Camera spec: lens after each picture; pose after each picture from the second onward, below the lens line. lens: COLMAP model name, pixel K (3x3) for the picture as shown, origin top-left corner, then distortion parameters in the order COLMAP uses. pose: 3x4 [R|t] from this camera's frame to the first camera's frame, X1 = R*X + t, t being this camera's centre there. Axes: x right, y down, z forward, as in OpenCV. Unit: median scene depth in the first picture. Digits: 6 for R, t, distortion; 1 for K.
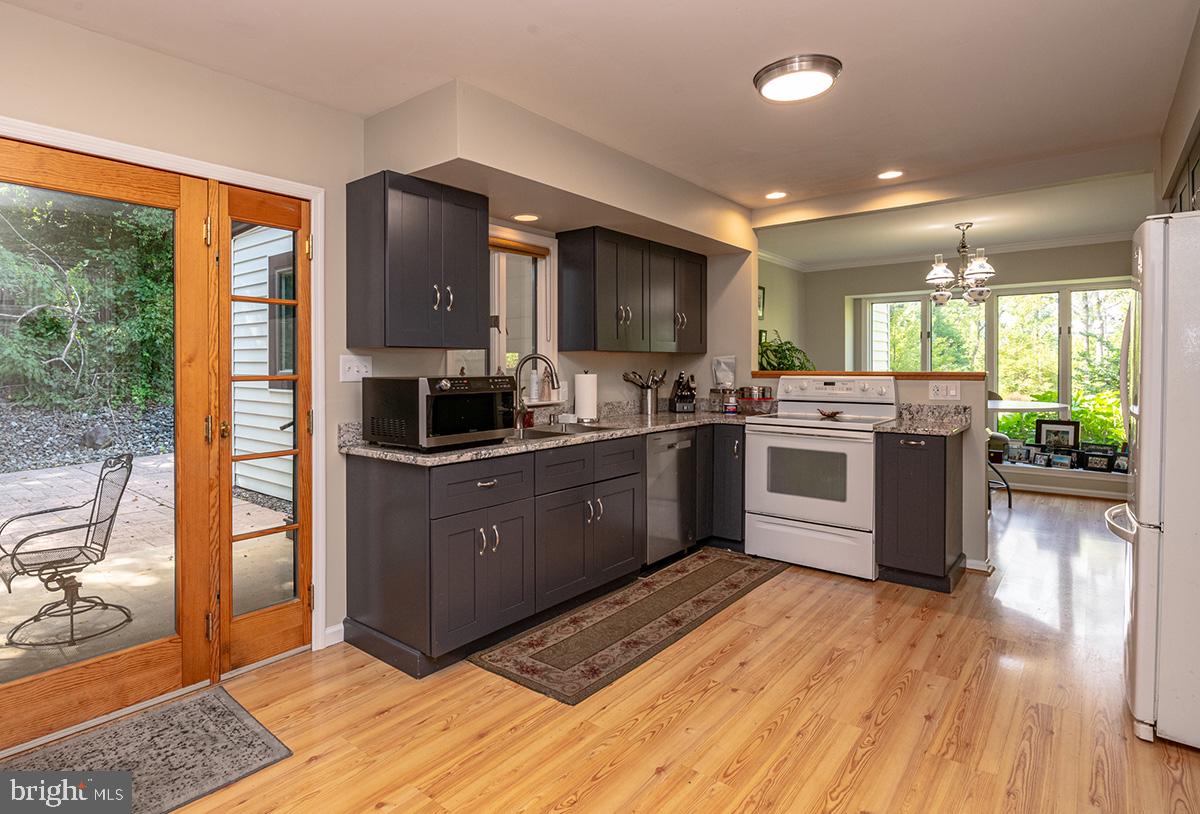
lens RADIAL K [[639.9, 0, 535.8], [0, 639.9, 366.6], [0, 0, 1]] dist [-0.003514, -0.001810]
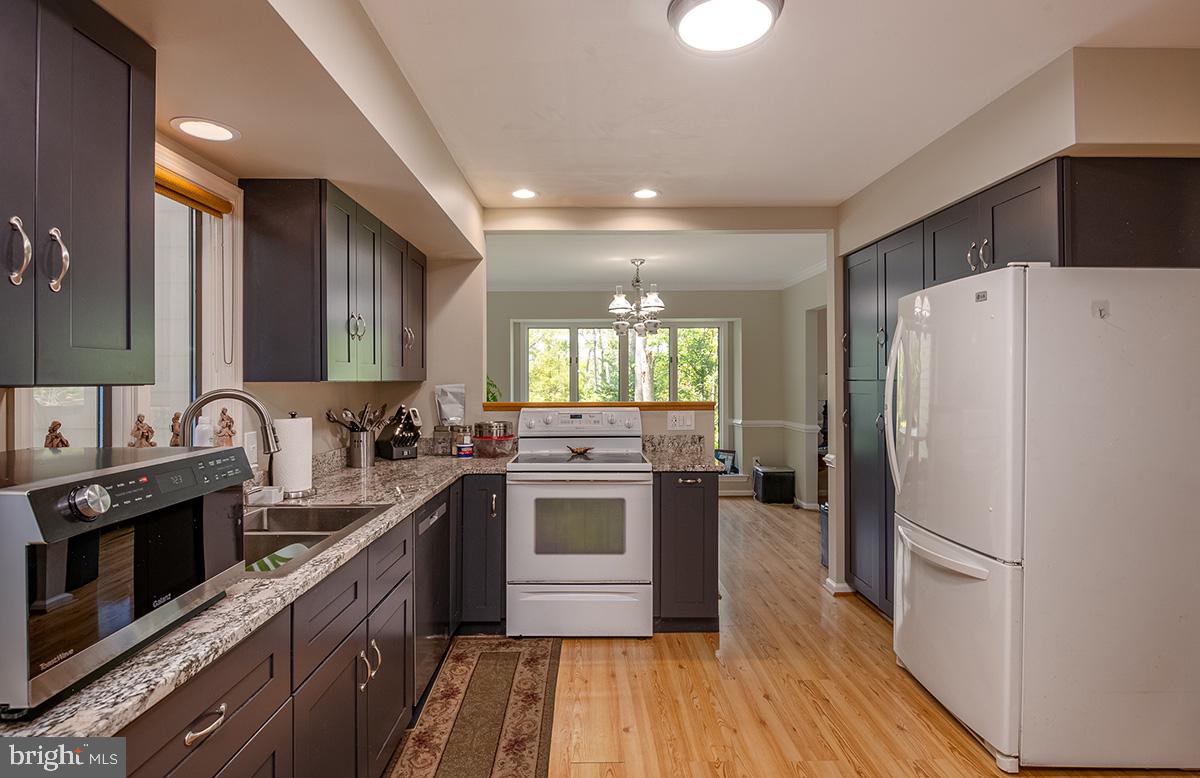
lens RADIAL K [[613.3, 0, 593.3], [0, 613.3, 380.9], [0, 0, 1]] dist [0.013670, -0.016626]
pose [[0.740497, -0.000097, 0.672060, -0.109952], [0.001694, 0.999997, -0.001722, -0.023867], [-0.672057, 0.002414, 0.740495, 0.383588]]
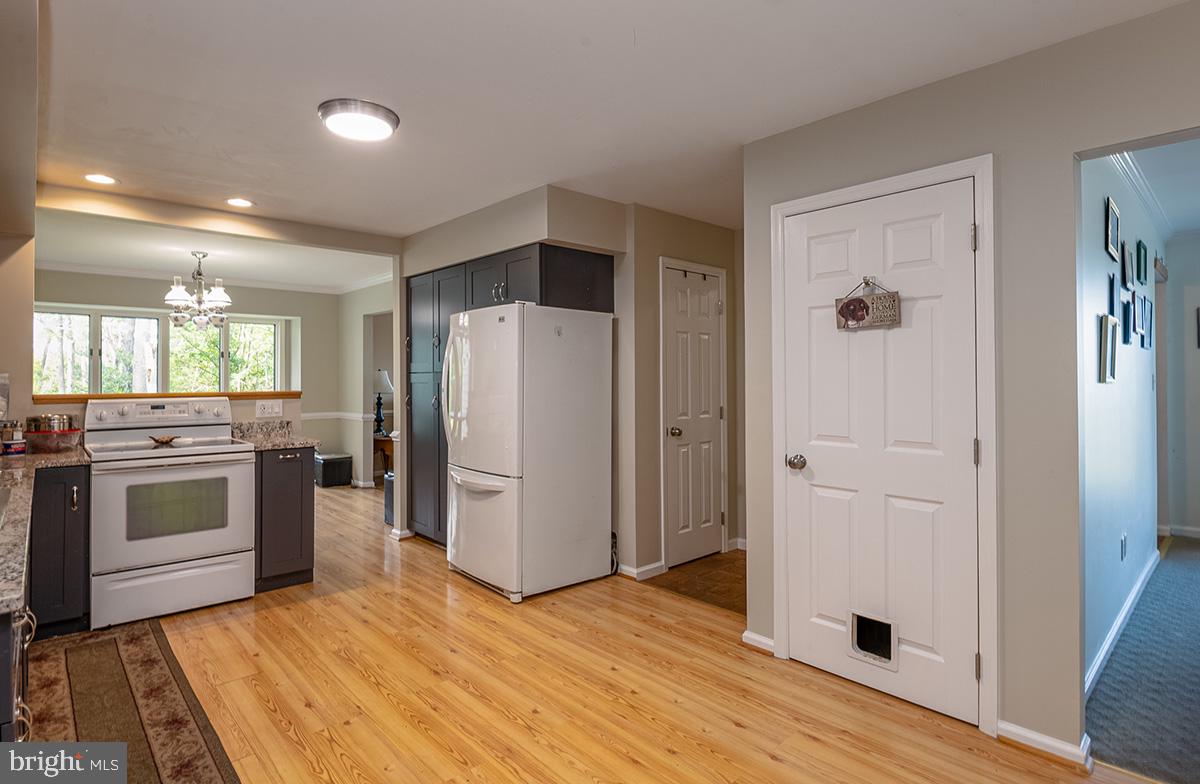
lens RADIAL K [[609.2, 0, 585.2], [0, 609.2, 373.7], [0, 0, 1]] dist [0.000452, -0.007046]
pose [[0.107268, 0.011330, 0.994166, -0.364425], [0.004169, 0.999921, -0.011846, -0.008382], [-0.994221, 0.005415, 0.107212, 0.339030]]
